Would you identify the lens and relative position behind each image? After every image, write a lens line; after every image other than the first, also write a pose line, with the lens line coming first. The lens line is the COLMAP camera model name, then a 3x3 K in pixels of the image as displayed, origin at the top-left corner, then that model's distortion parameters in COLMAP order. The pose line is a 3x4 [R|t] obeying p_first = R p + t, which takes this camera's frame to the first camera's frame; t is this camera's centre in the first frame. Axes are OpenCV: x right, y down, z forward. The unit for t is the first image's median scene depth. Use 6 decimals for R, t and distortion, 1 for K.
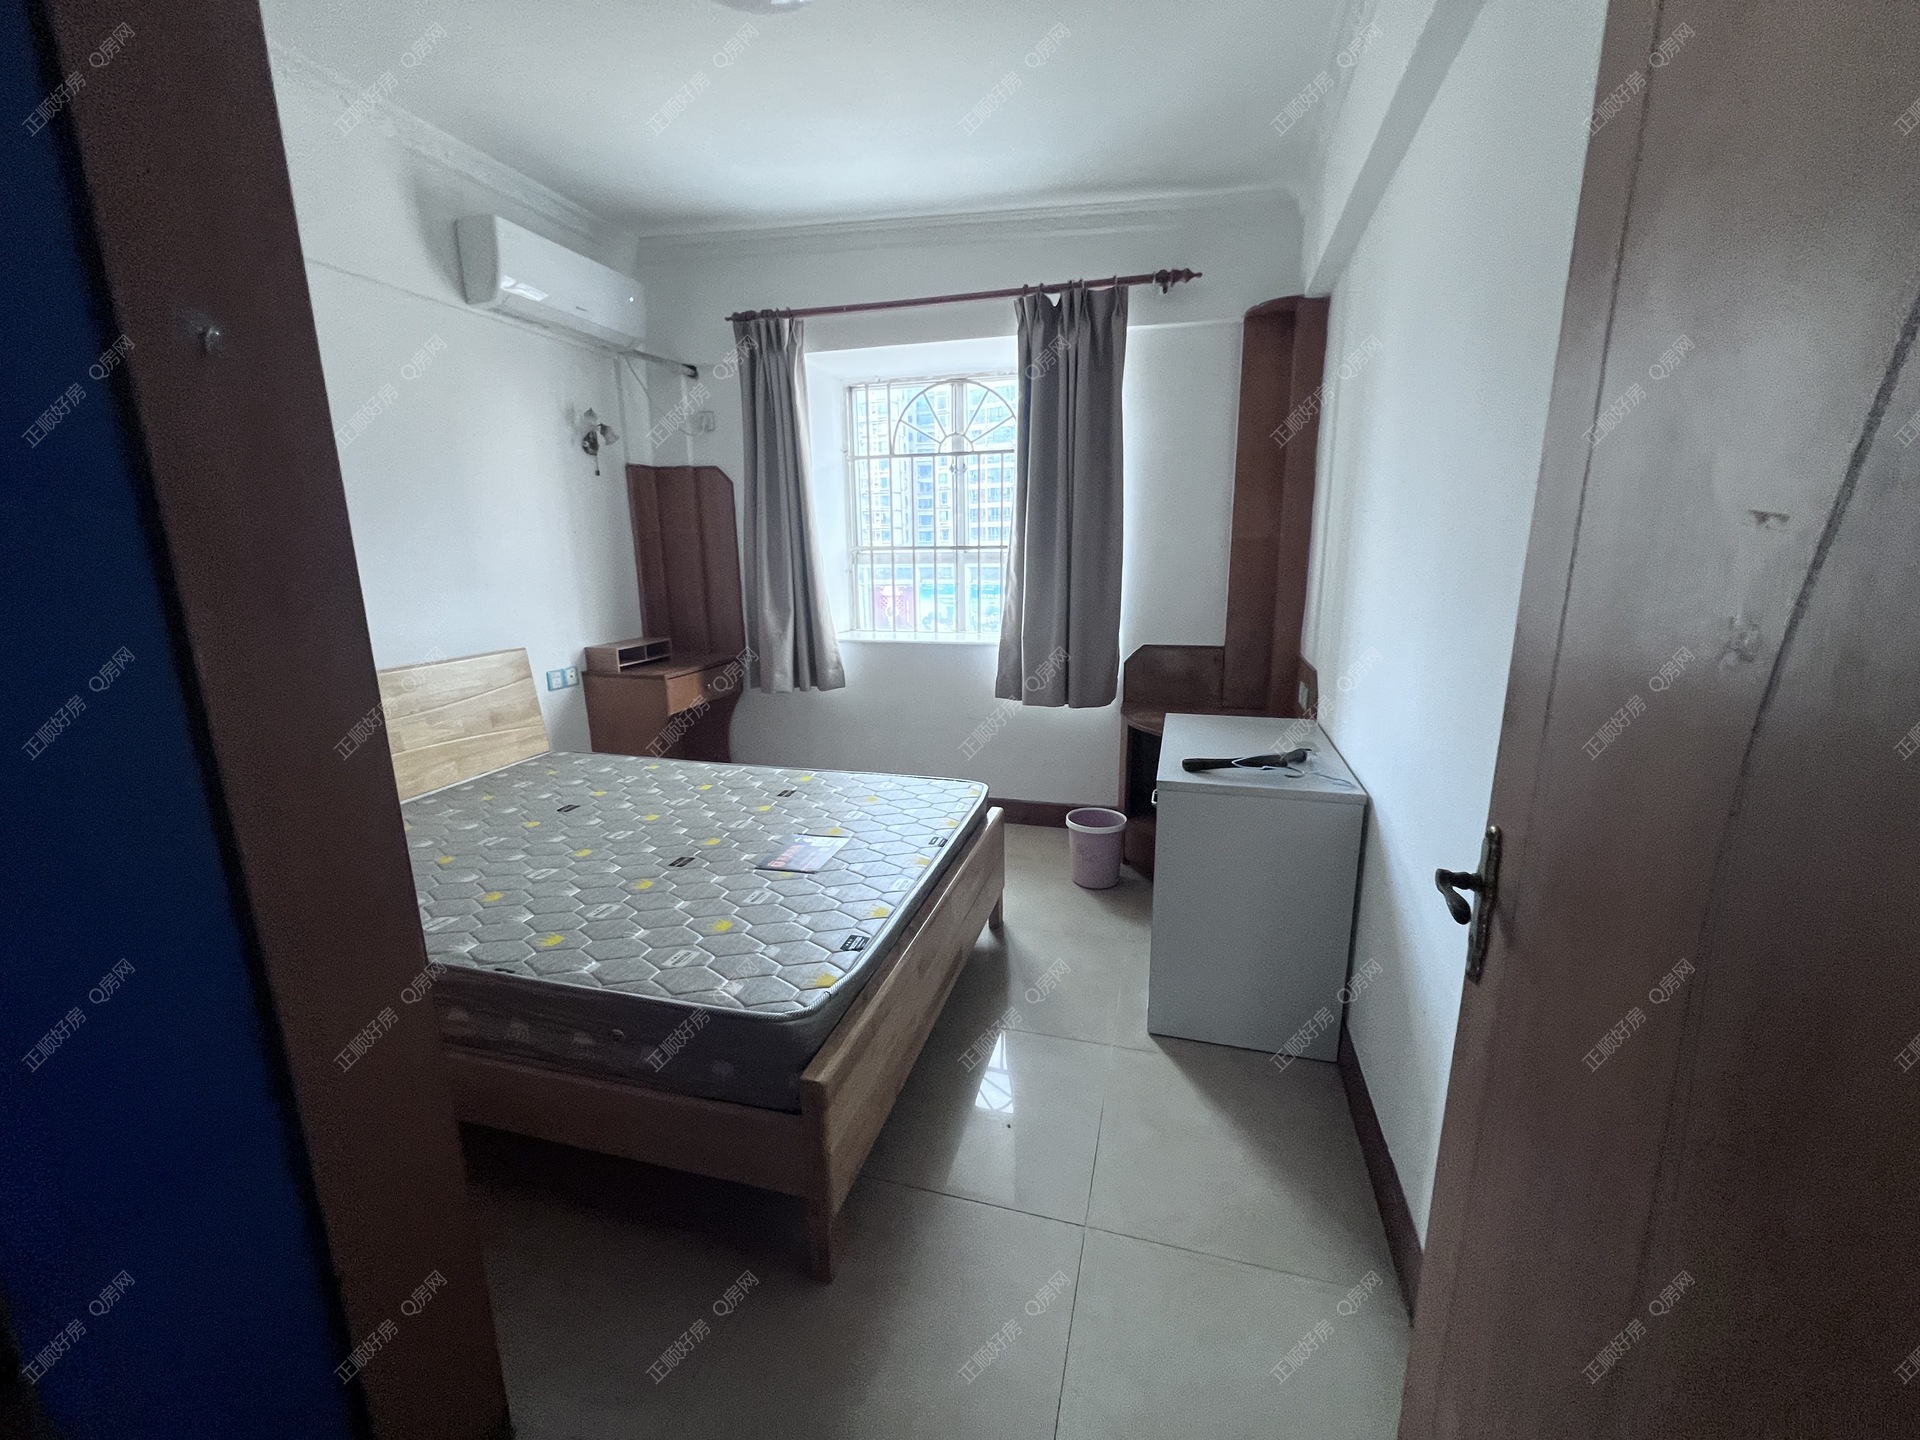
lens RADIAL K [[776.6, 0, 962.5], [0, 776.6, 723.9], [0, 0, 1]] dist [0.000747, 0.000008]
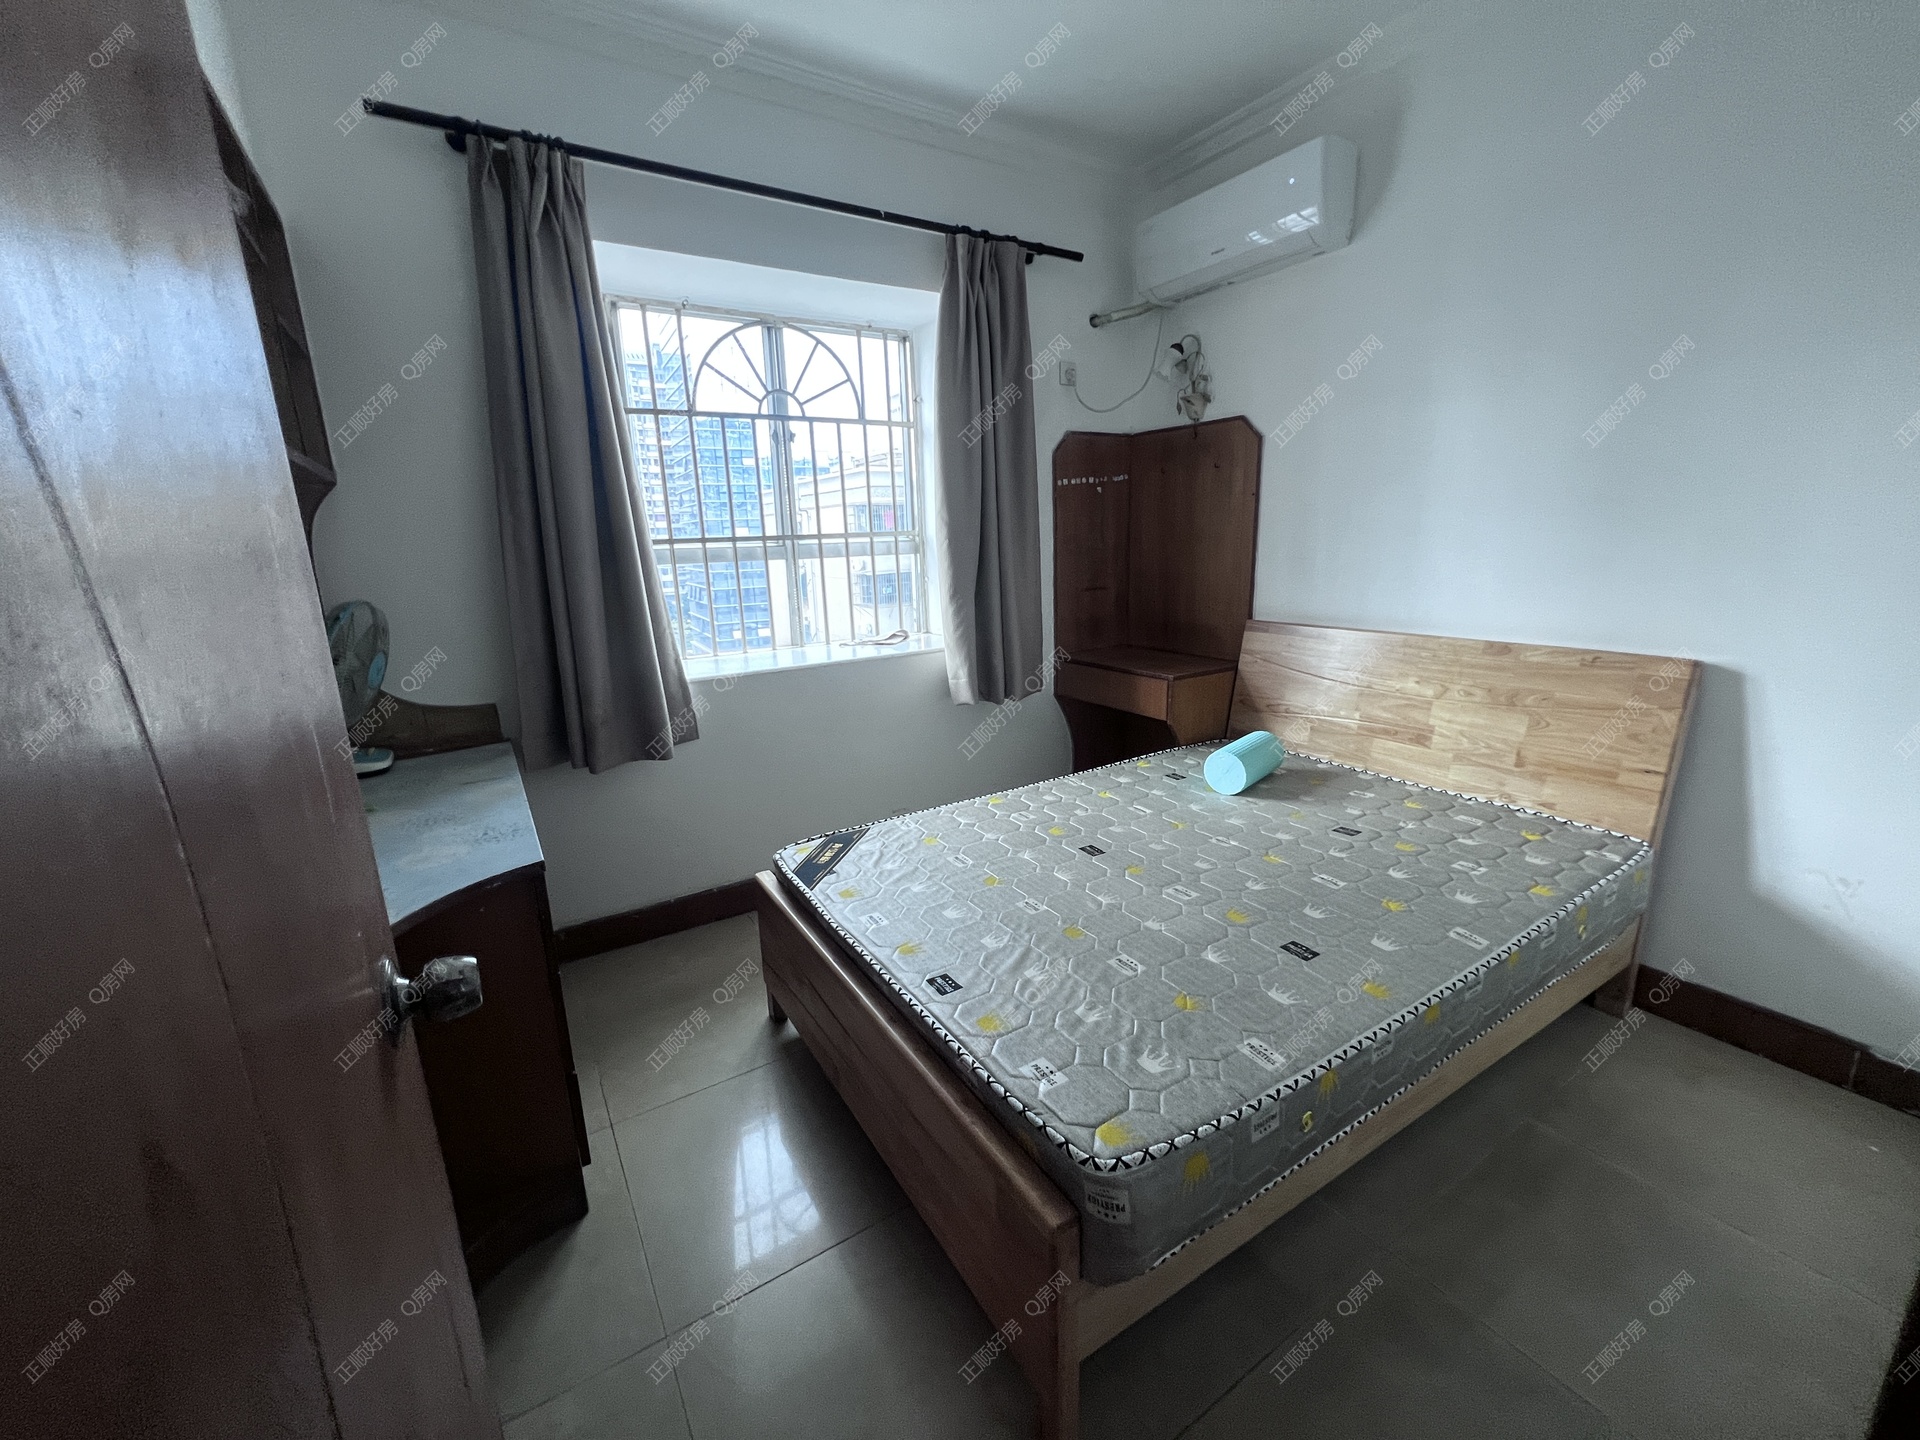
lens RADIAL K [[776.6, 0, 957.9], [0, 776.6, 716.8], [0, 0, 1]] dist [0.000747, 0.000008]
pose [[0.689736, -0.174417, 0.702739, -0.490026], [0.173900, 0.982050, 0.073059, -0.079661], [-0.702868, 0.071815, 0.707686, 0.349402]]
